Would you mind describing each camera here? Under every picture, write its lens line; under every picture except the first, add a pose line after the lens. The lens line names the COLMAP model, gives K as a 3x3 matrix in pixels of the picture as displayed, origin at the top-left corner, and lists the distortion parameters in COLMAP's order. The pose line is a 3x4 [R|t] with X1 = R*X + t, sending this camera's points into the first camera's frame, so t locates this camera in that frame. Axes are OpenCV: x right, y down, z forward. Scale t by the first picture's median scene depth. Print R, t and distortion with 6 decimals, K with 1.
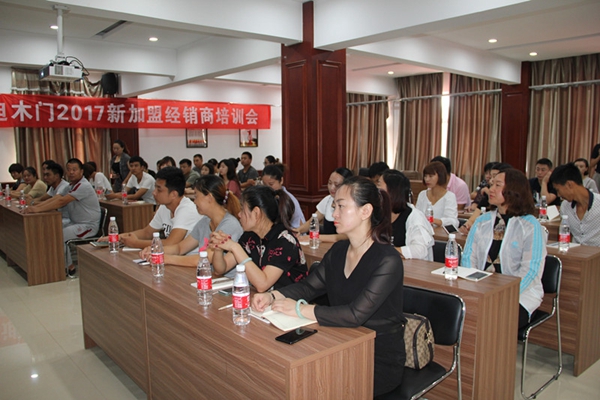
lens RADIAL K [[480.8, 0, 300.0], [0, 480.8, 200.0], [0, 0, 1]] dist [-0.012534, -0.006856]
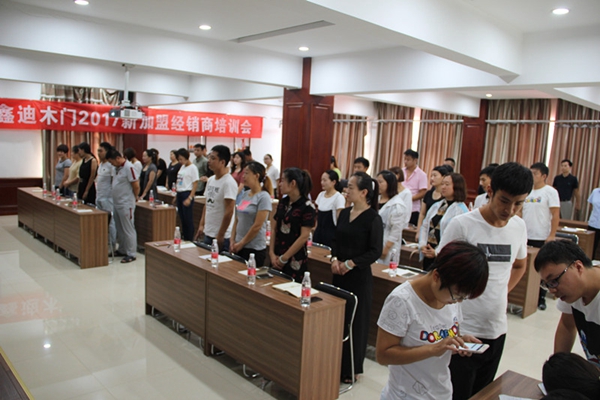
lens RADIAL K [[480.8, 0, 300.0], [0, 480.8, 200.0], [0, 0, 1]] dist [-0.012534, -0.006856]
pose [[0.997365, 0.054209, 0.048219, -0.025039], [-0.054686, 0.998466, 0.008638, -0.025280], [-0.047677, -0.011252, 0.998799, -0.163137]]
